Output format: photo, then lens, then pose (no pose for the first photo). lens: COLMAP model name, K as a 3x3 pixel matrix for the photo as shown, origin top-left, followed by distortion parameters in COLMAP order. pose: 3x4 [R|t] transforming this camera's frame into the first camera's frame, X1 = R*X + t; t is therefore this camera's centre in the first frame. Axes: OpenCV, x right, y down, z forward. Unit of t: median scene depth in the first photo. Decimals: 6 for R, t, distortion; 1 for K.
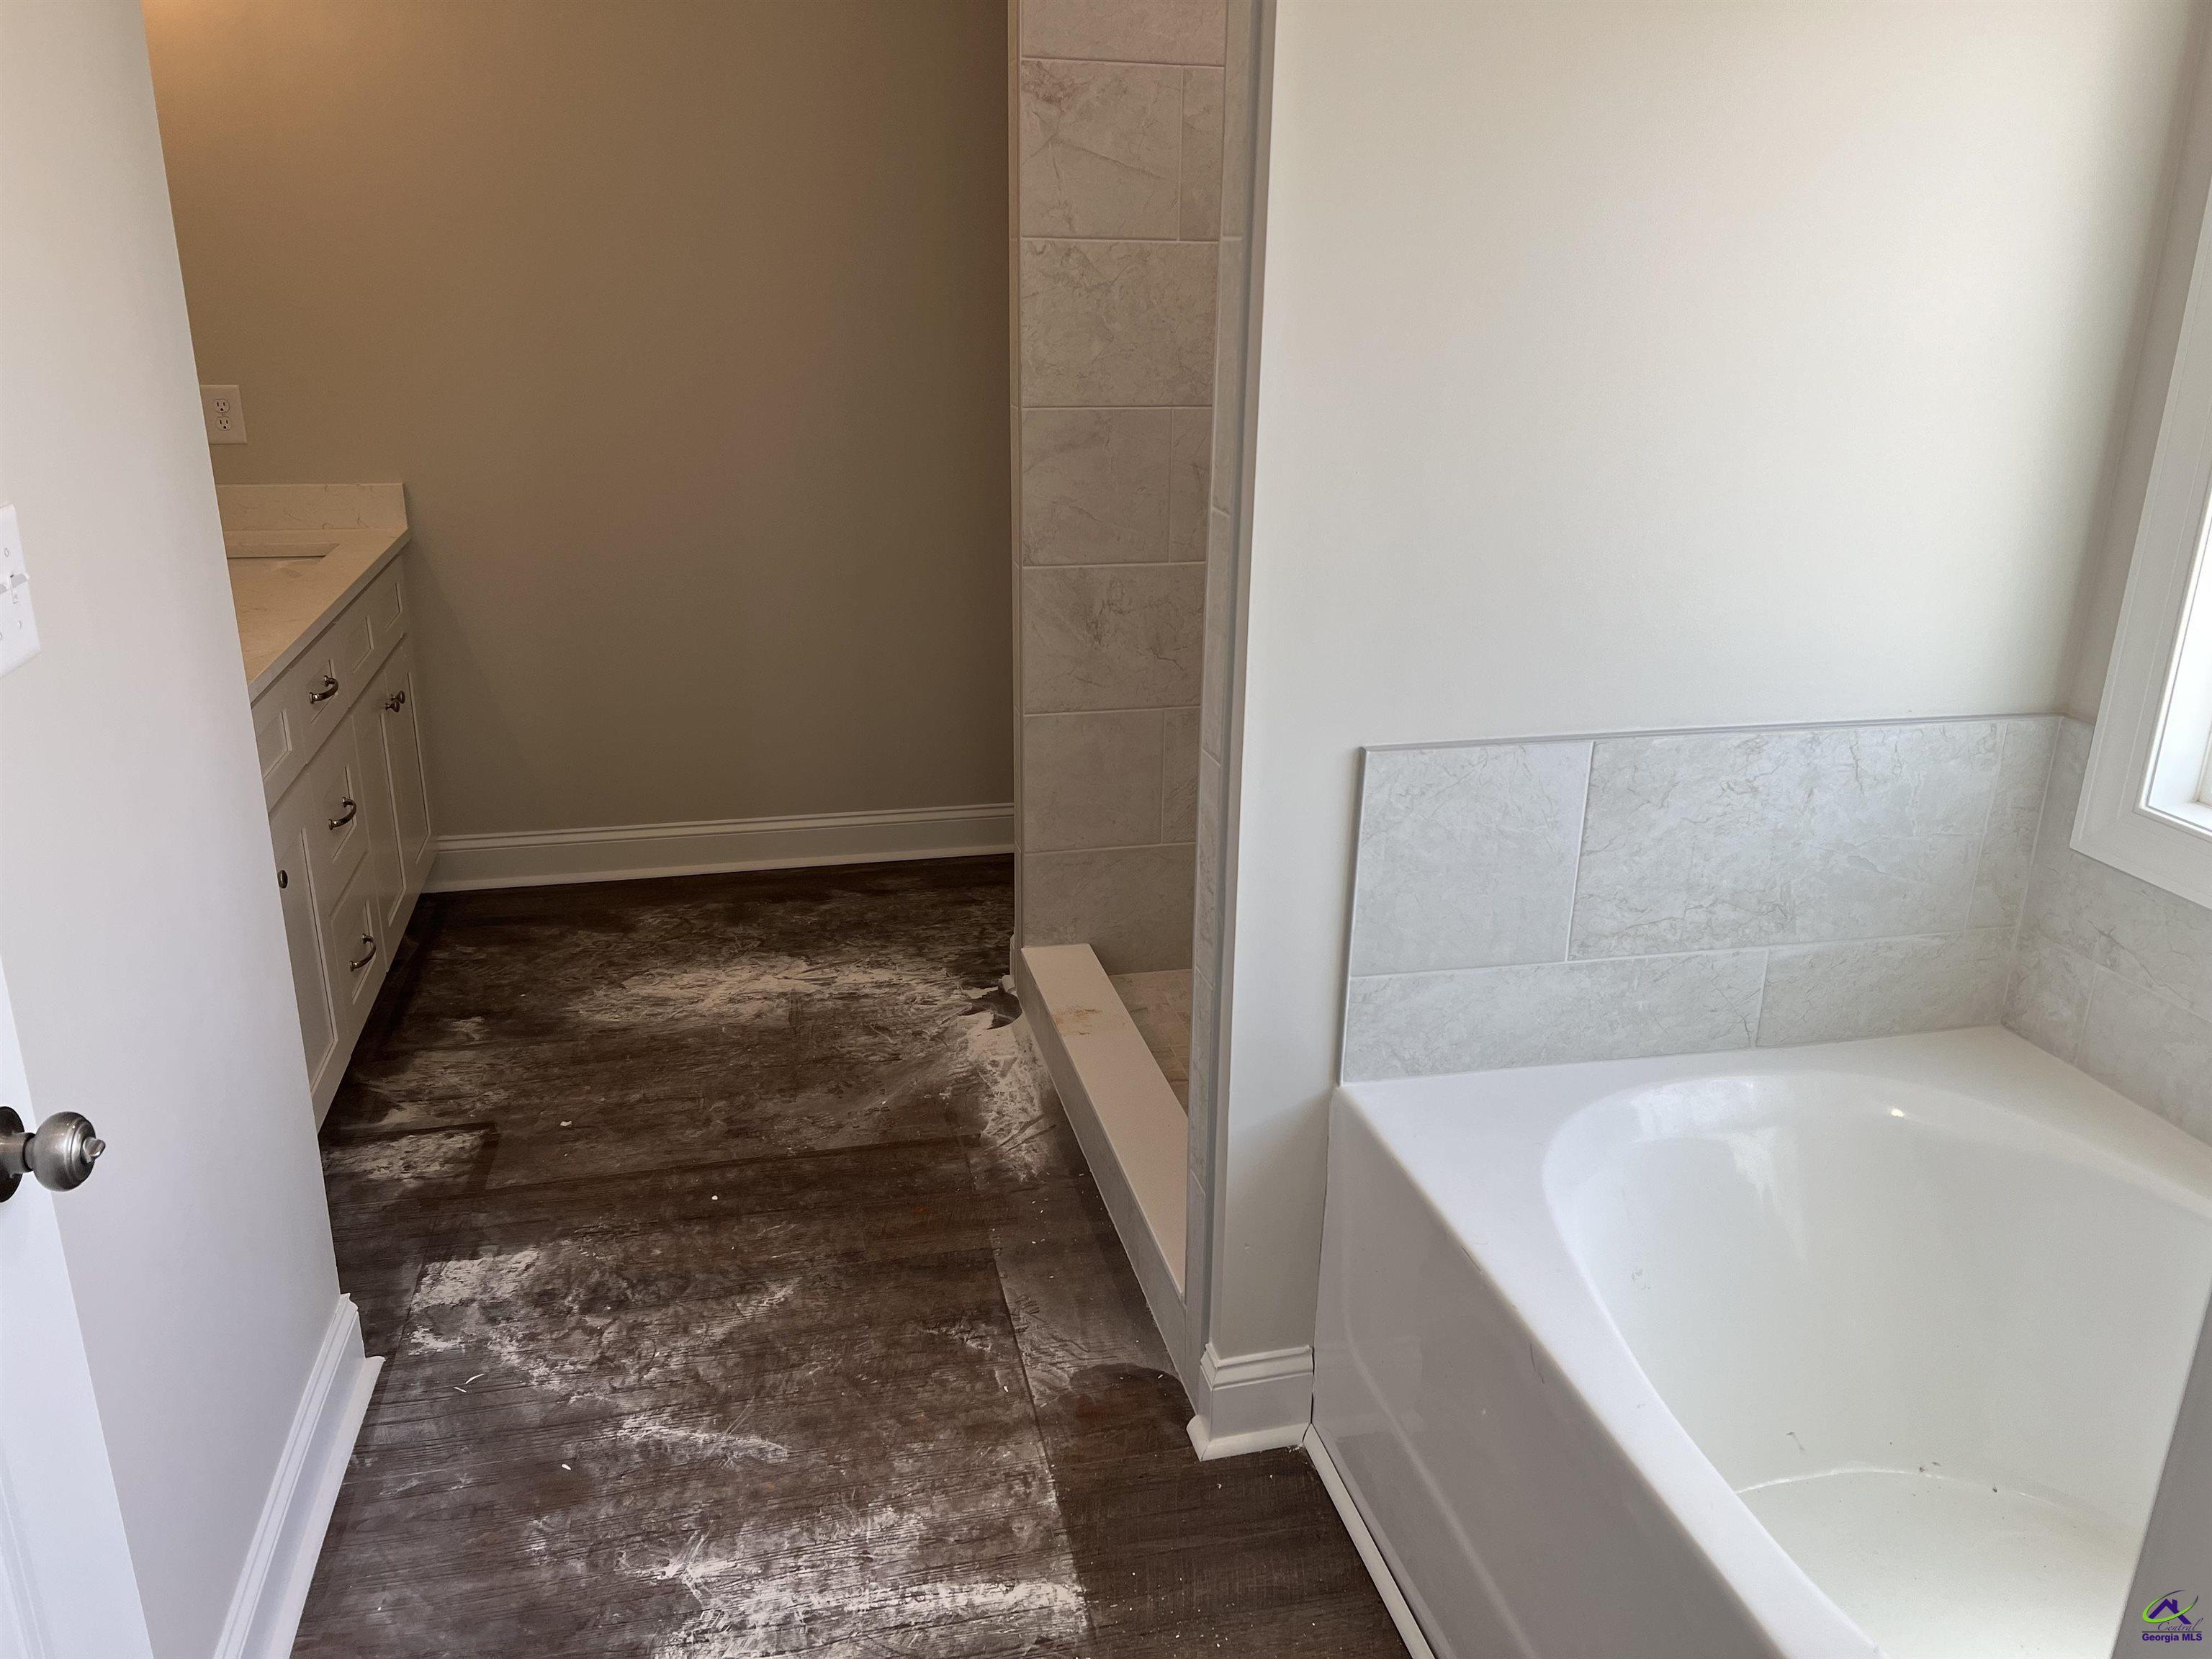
lens RADIAL K [[1653.0, 0, 1114.1], [0, 1653.0, 828.9], [0, 0, 1]] dist [0.037704, -0.037845]
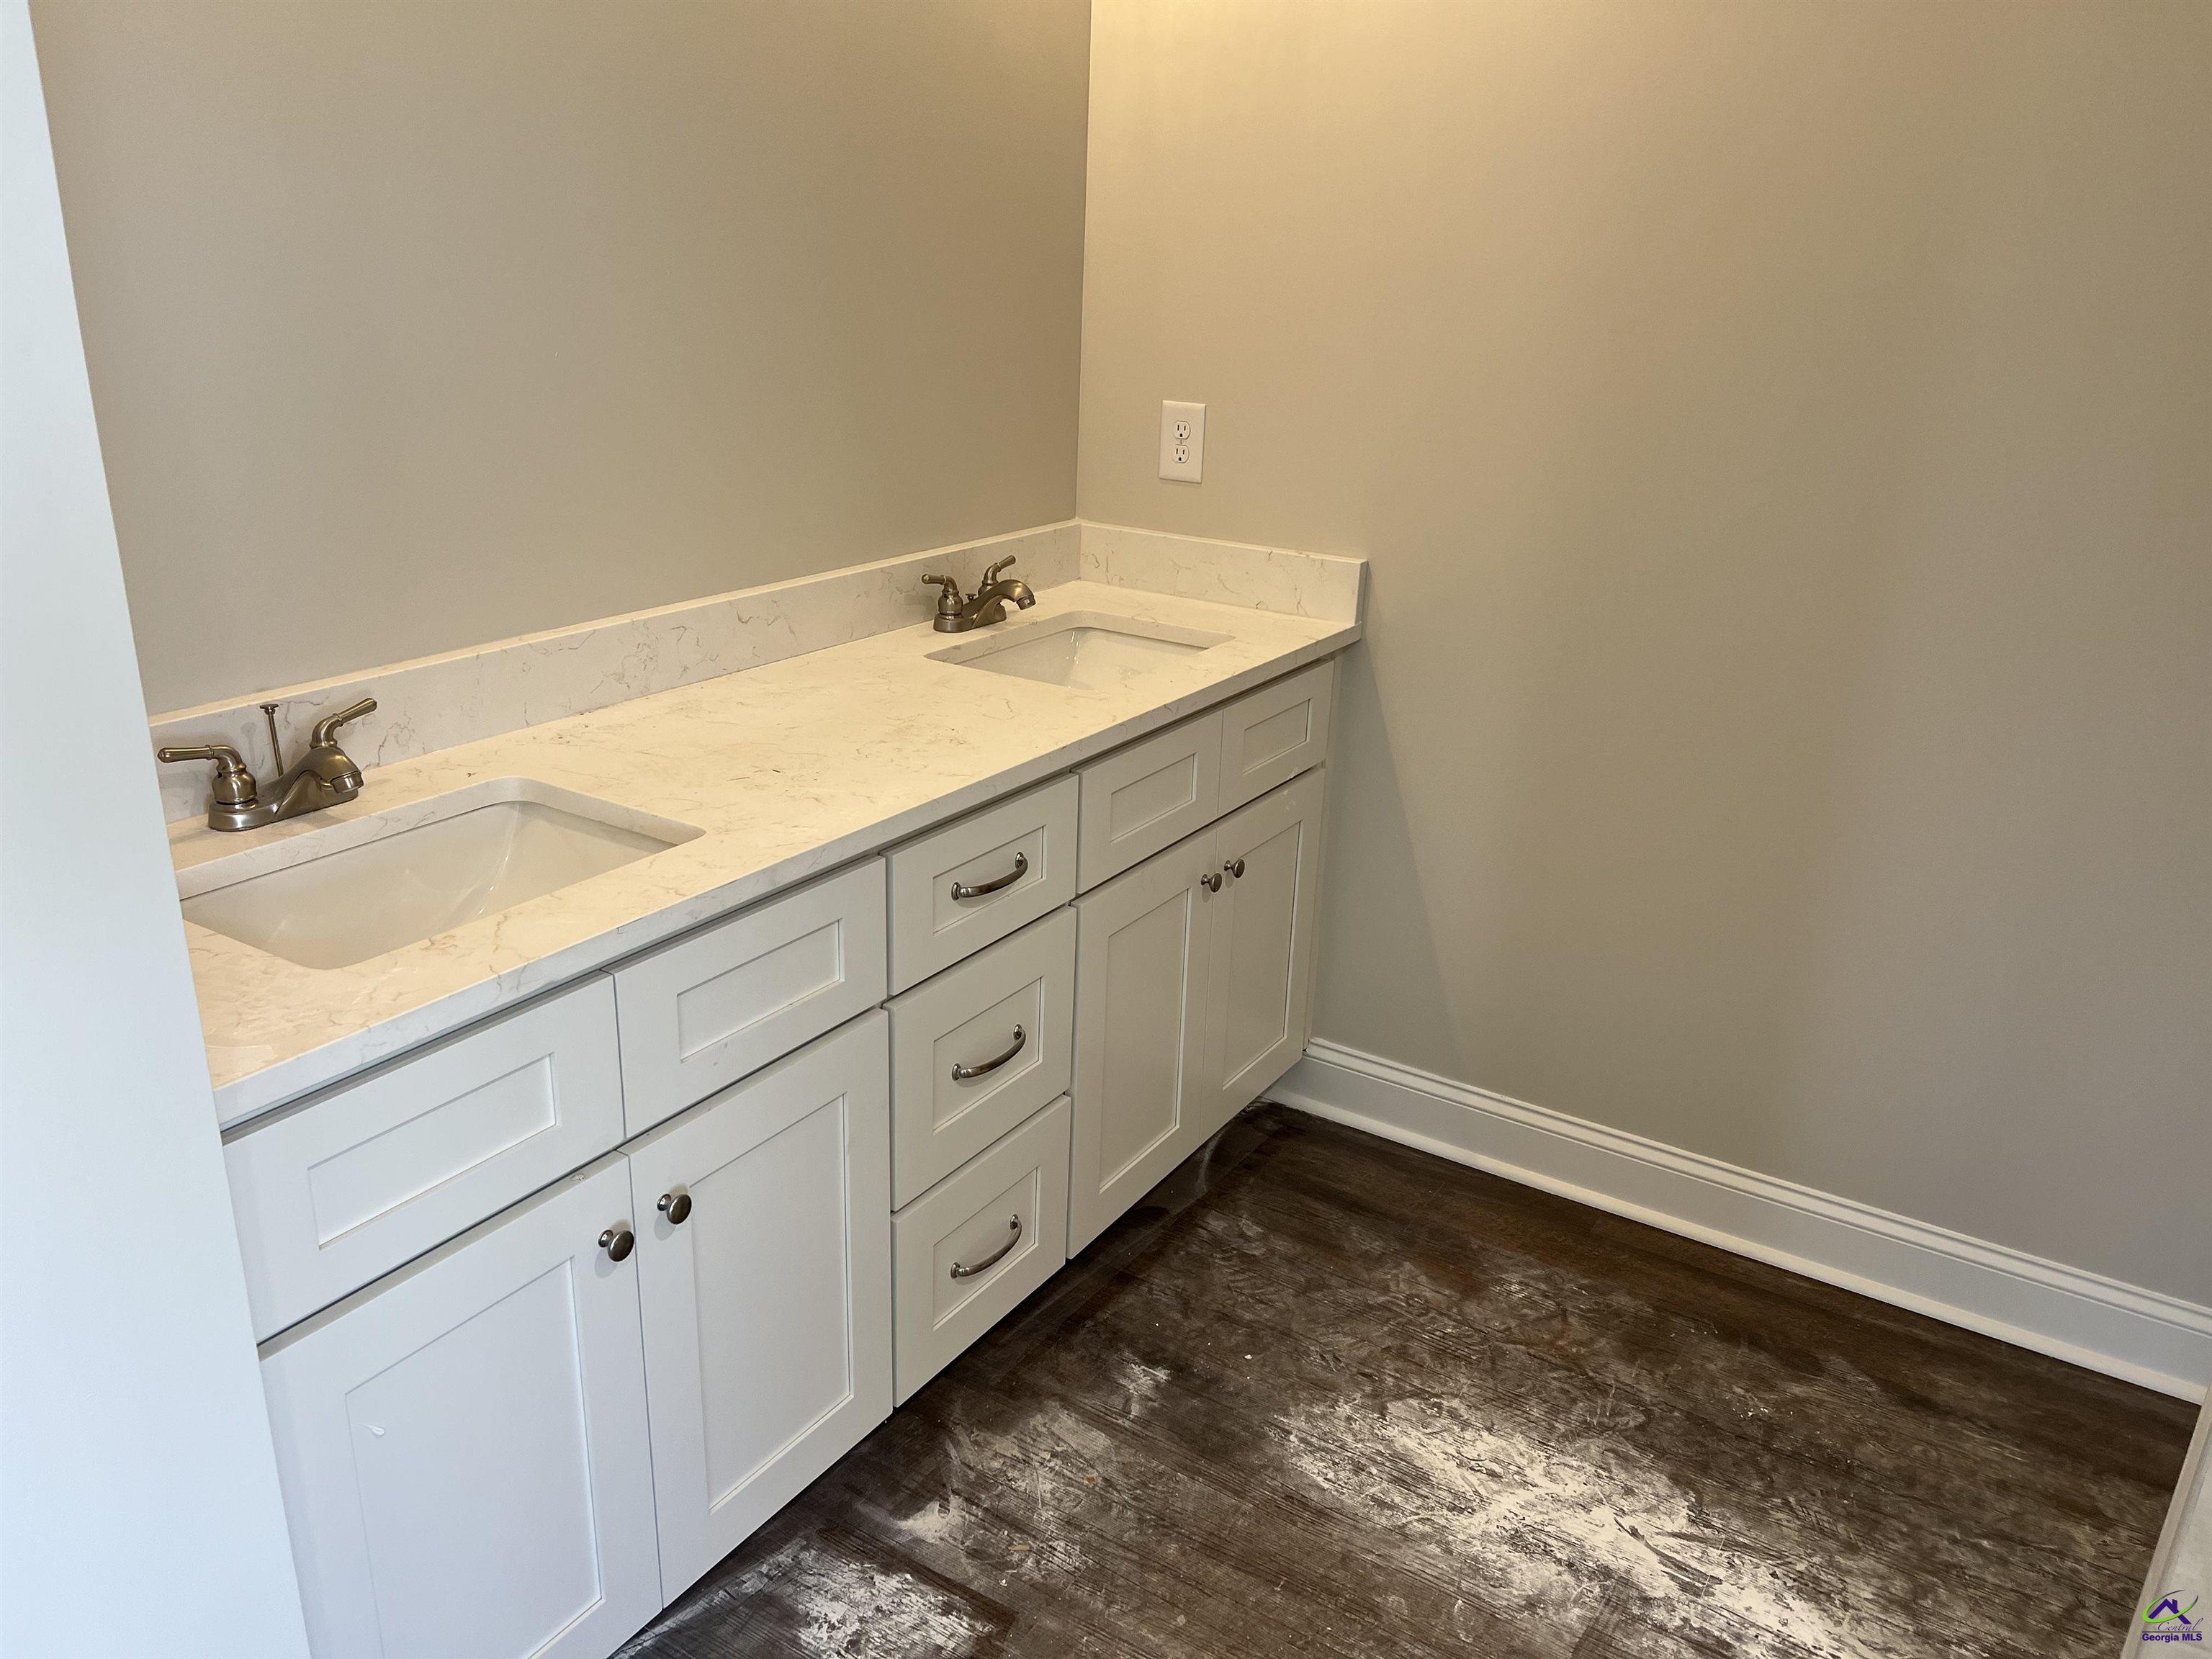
lens RADIAL K [[1653.0, 0, 1185.4], [0, 1653.0, 777.0], [0, 0, 1]] dist [0.037704, -0.037845]
pose [[0.704089, 0.239599, -0.668469, 0.007923], [-0.259039, 0.963151, 0.072379, -0.152759], [0.661179, 0.122198, 0.740209, 0.450730]]
